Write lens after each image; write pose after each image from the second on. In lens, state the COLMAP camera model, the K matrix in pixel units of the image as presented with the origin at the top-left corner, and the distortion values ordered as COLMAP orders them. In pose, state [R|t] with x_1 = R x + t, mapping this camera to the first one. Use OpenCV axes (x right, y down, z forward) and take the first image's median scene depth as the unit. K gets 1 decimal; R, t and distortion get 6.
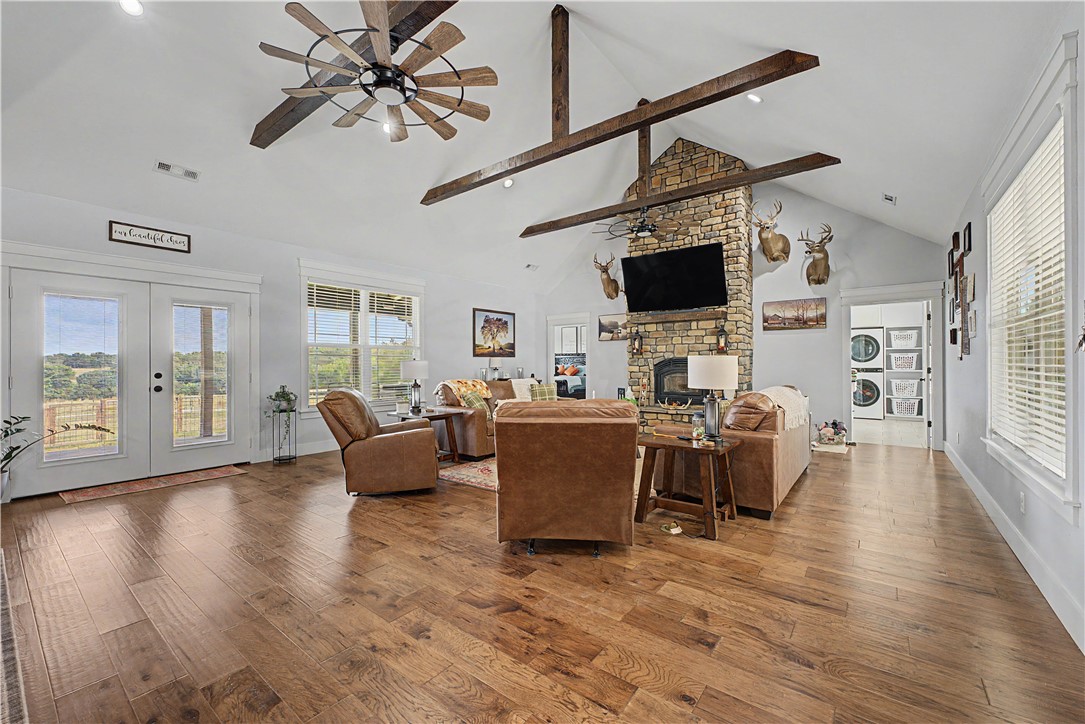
lens RADIAL K [[440.9, 0, 539.3], [0, 440.9, 363.7], [0, 0, 1]] dist [-0.000918, -0.000029]
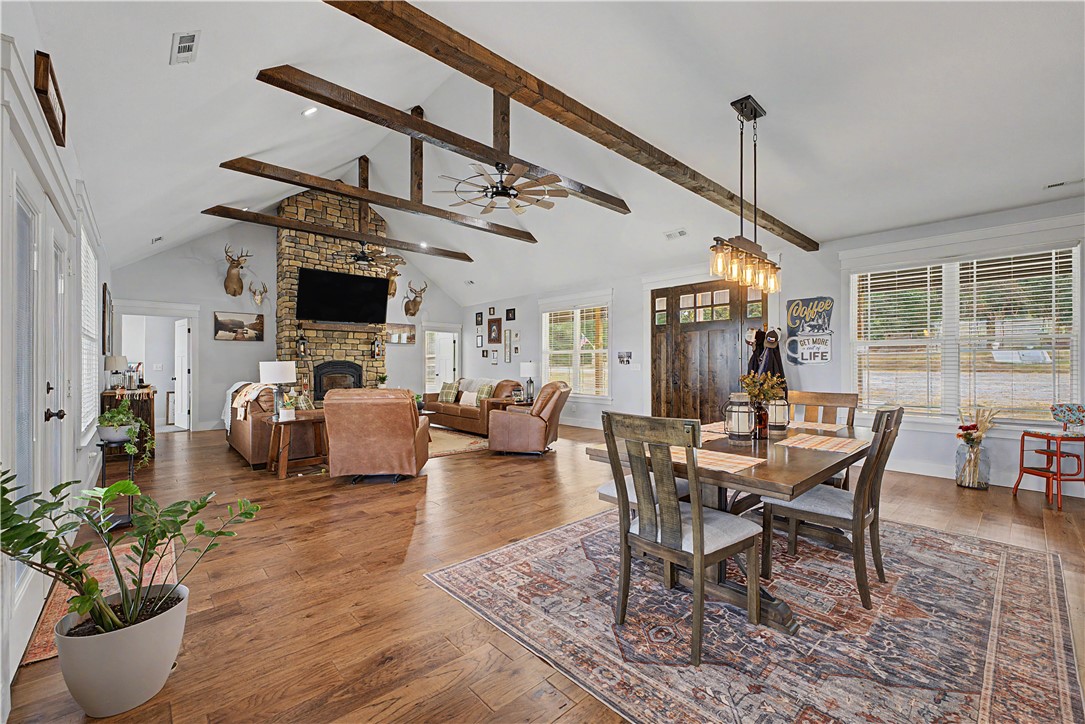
lens RADIAL K [[440.9, 0, 539.9], [0, 440.9, 363.1], [0, 0, 1]] dist [-0.000918, -0.000029]
pose [[0.169437, 0.005728, 0.985524, -0.760292], [-0.004089, 0.999979, -0.005109, -0.003337], [-0.985533, -0.003164, 0.169457, 0.240027]]
